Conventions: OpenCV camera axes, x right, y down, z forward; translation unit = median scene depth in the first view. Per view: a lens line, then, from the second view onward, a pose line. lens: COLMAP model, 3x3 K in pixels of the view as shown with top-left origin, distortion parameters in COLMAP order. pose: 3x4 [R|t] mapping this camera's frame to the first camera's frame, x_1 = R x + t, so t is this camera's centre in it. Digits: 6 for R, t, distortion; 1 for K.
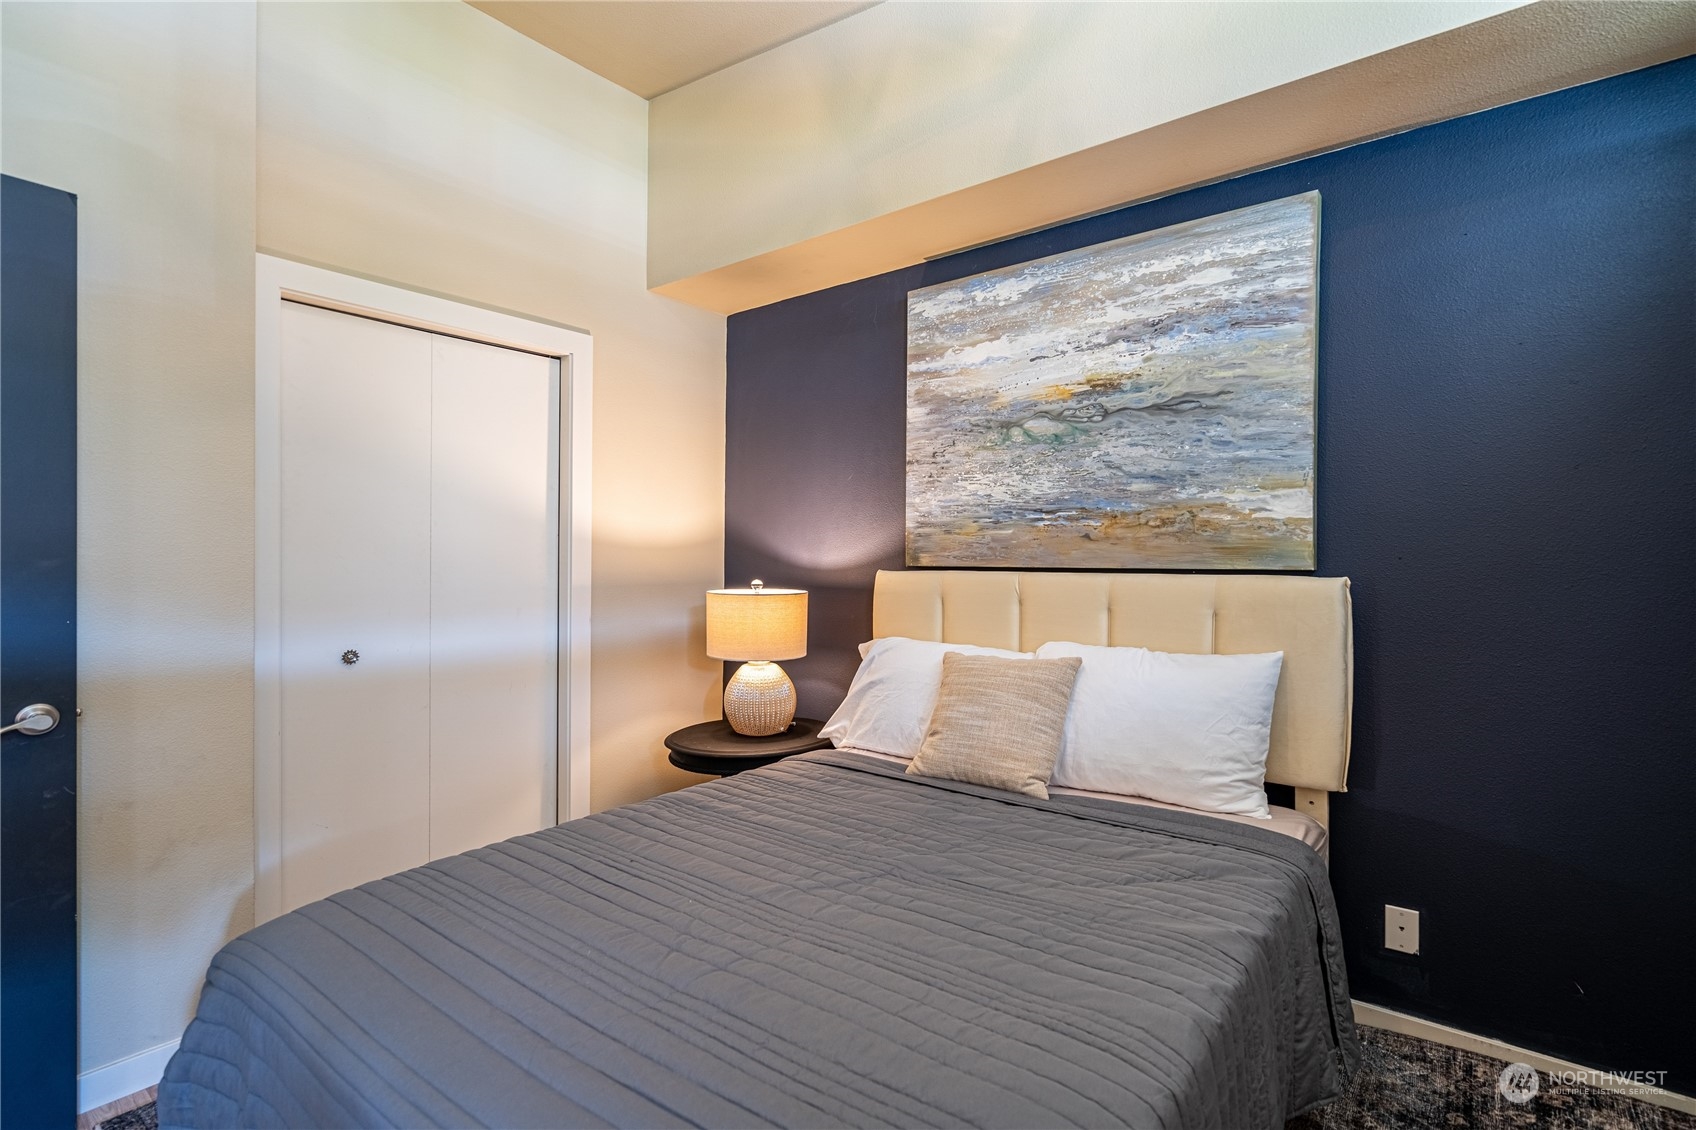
lens RADIAL K [[825.5, 0, 848.9], [0, 825.5, 565.7], [0, 0, 1]] dist [-0.003227, 0.003184]
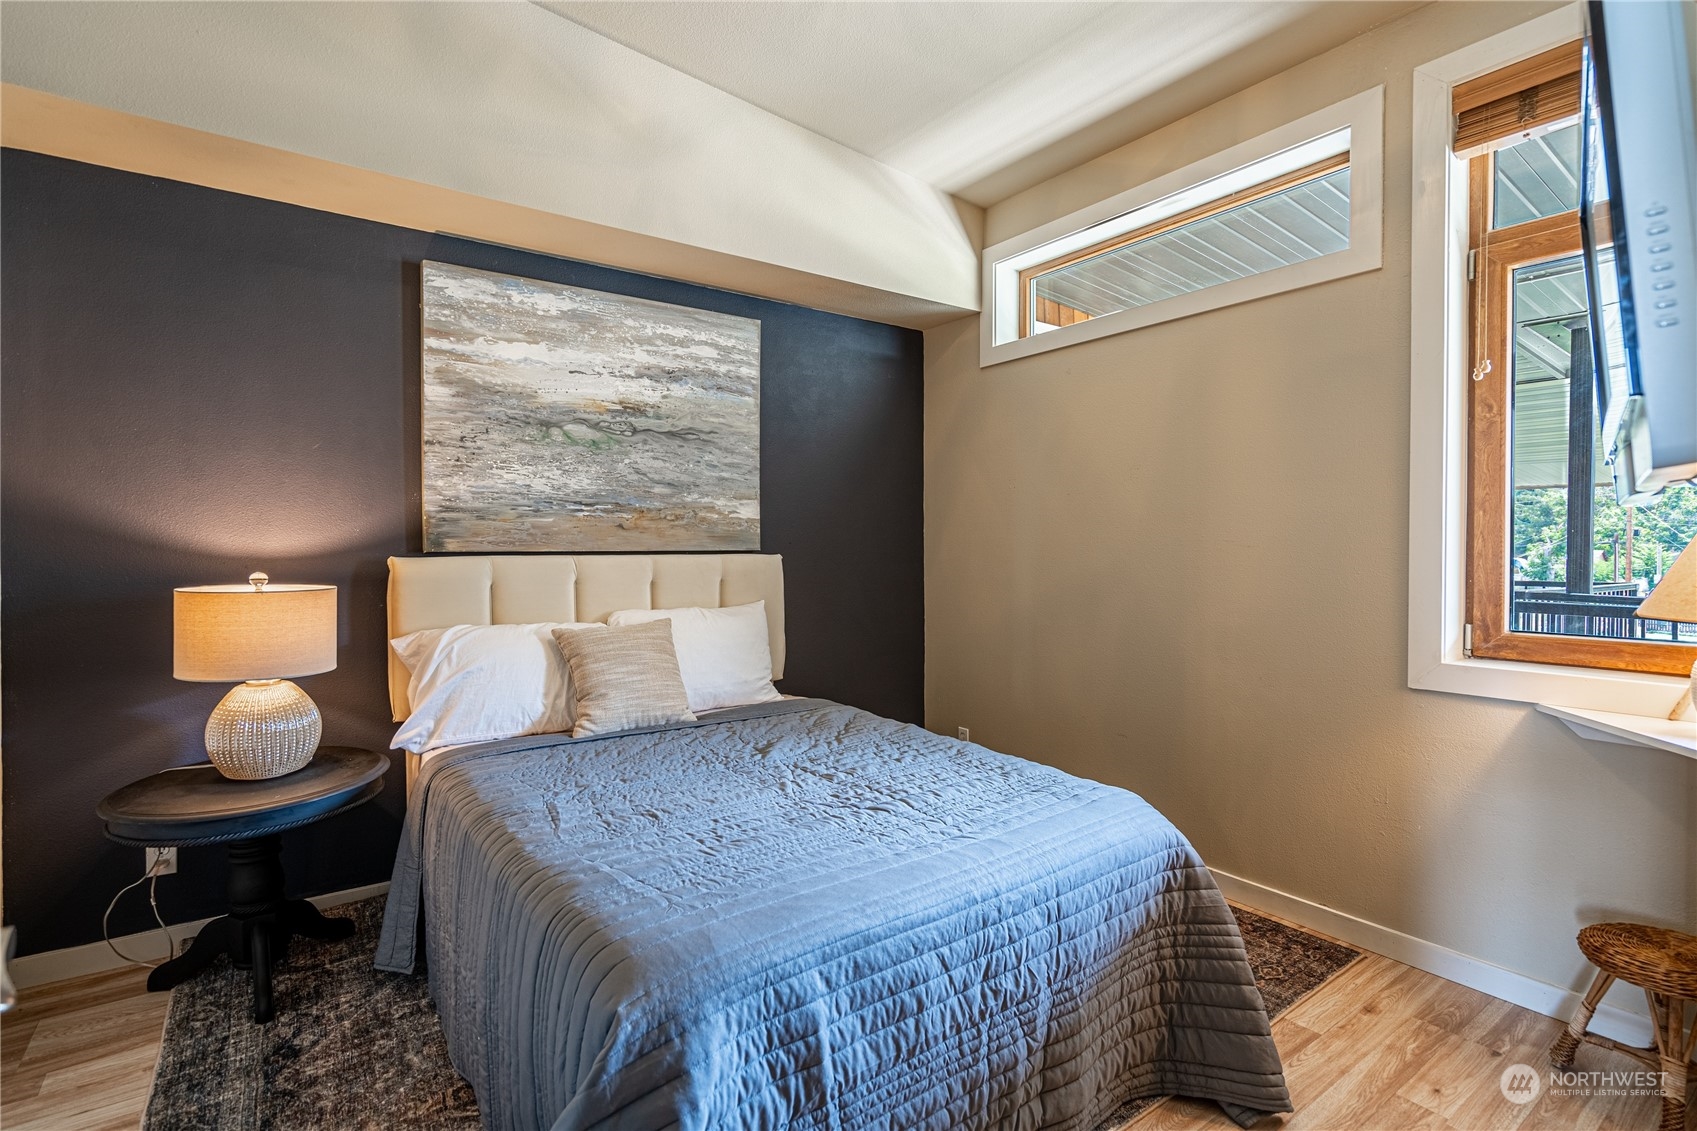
lens RADIAL K [[825.9, 0, 850.4], [0, 825.9, 556.7], [0, 0, 1]] dist [-0.003227, 0.003184]
pose [[0.255506, -0.018057, 0.966639, -0.822639], [0.008974, 0.999827, 0.016305, -0.006082], [-0.966766, 0.004509, 0.255623, 0.335193]]
